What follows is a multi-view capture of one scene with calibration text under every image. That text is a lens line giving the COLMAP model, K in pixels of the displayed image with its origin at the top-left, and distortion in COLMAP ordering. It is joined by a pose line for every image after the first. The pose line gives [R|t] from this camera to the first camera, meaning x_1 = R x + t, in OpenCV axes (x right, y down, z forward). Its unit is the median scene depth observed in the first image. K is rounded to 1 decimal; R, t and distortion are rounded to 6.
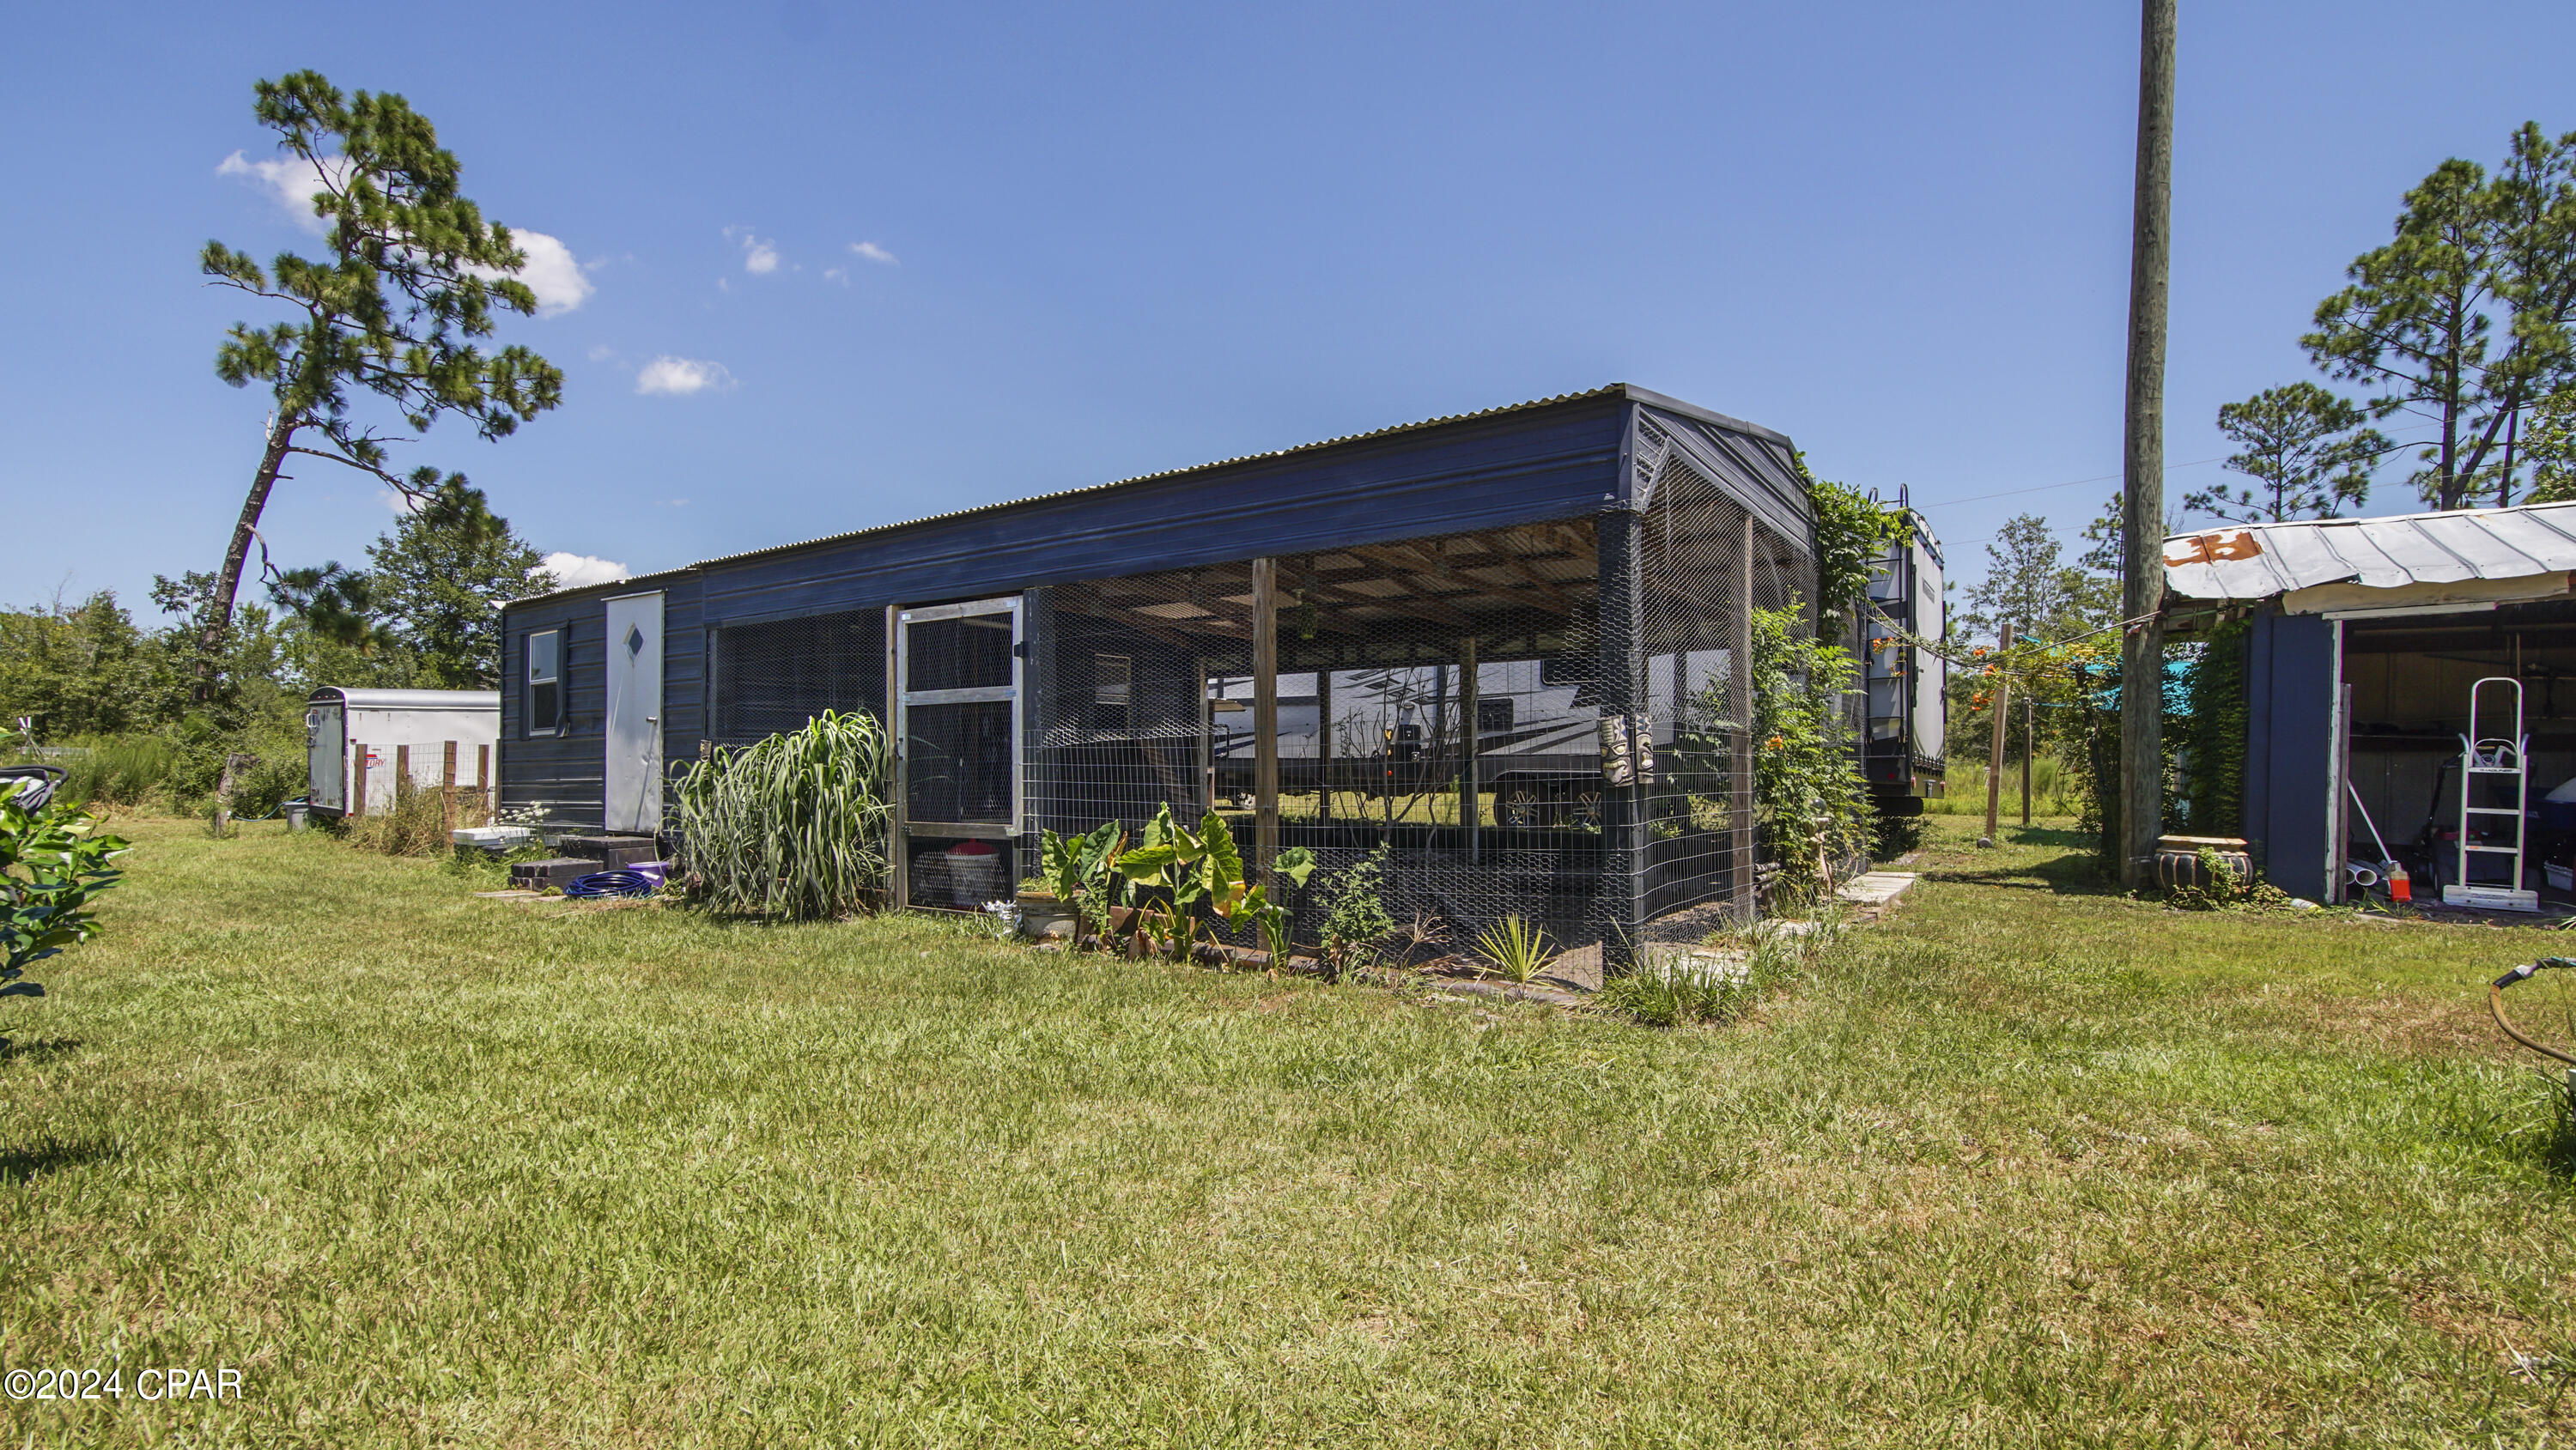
lens RADIAL K [[1144.5, 0, 1284.3], [0, 1144.5, 736.9], [0, 0, 1]] dist [-0.001624, -0.000585]
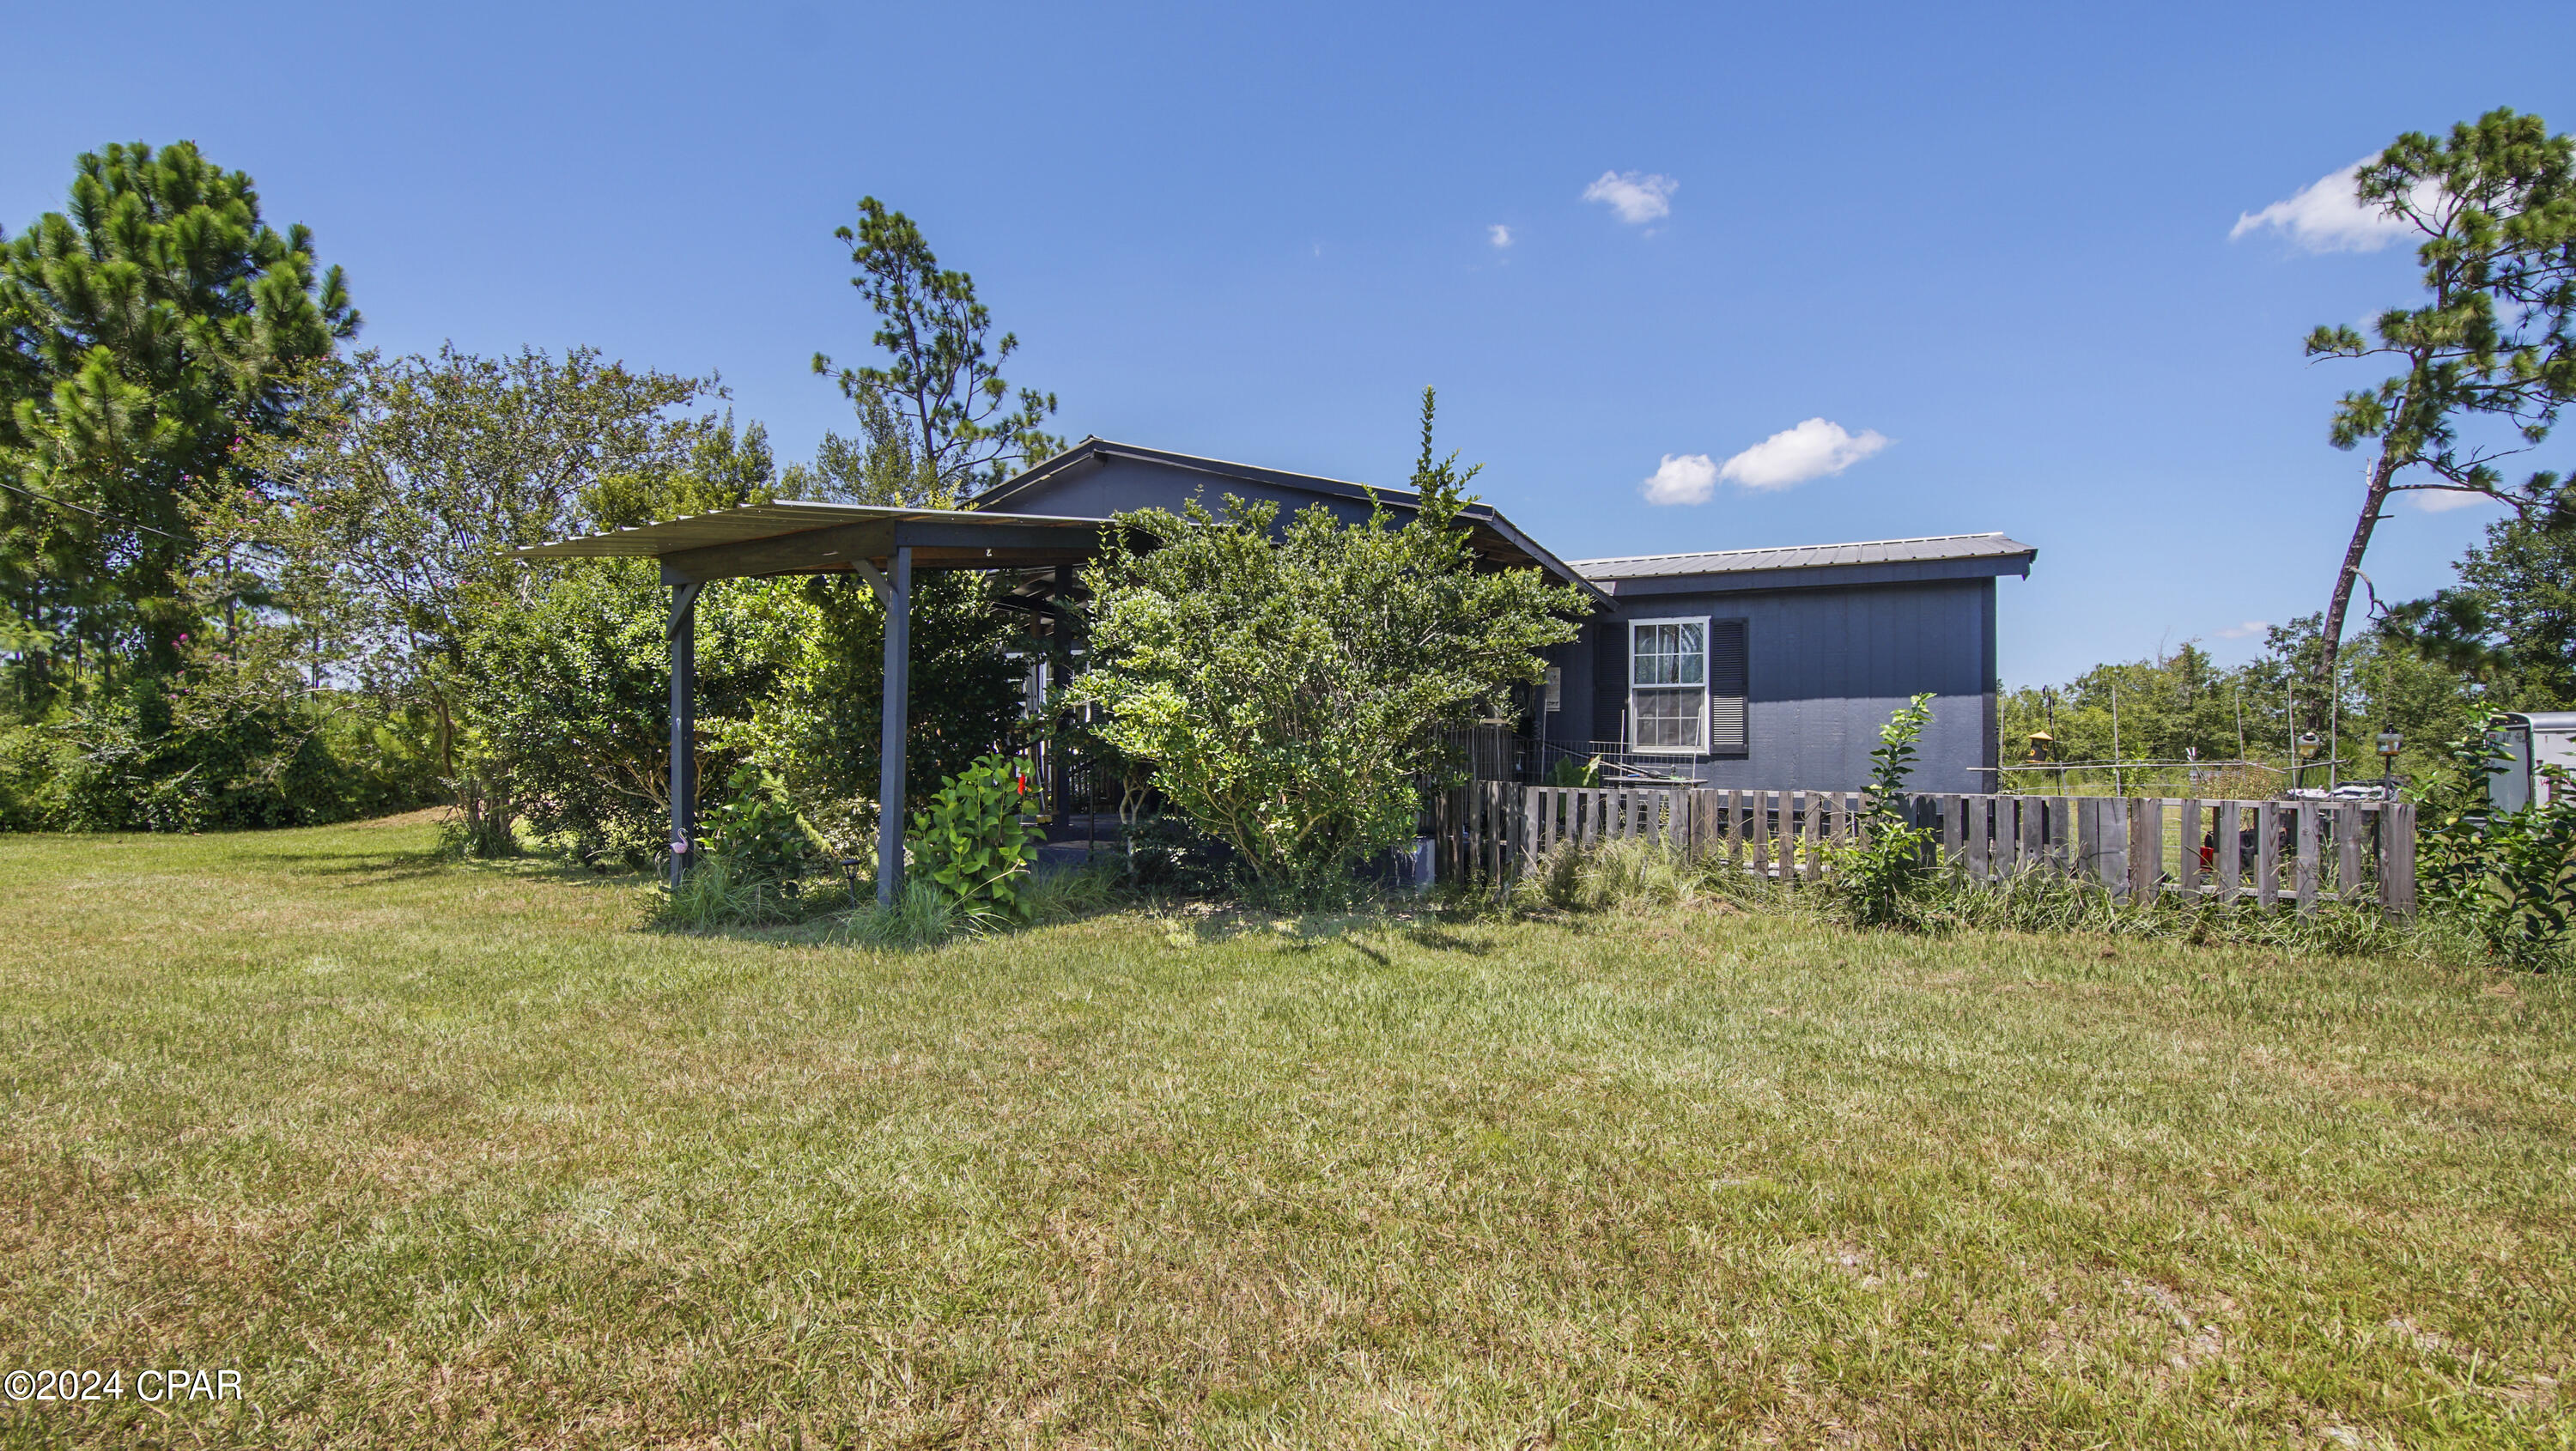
lens RADIAL K [[1144.5, 0, 1284.3], [0, 1144.5, 737.4], [0, 0, 1]] dist [-0.001624, -0.000585]
pose [[0.109920, -0.029012, -0.993517, 0.067280], [0.006176, 0.999575, -0.028506, 0.001985], [0.993921, -0.003003, 0.110053, -0.145301]]
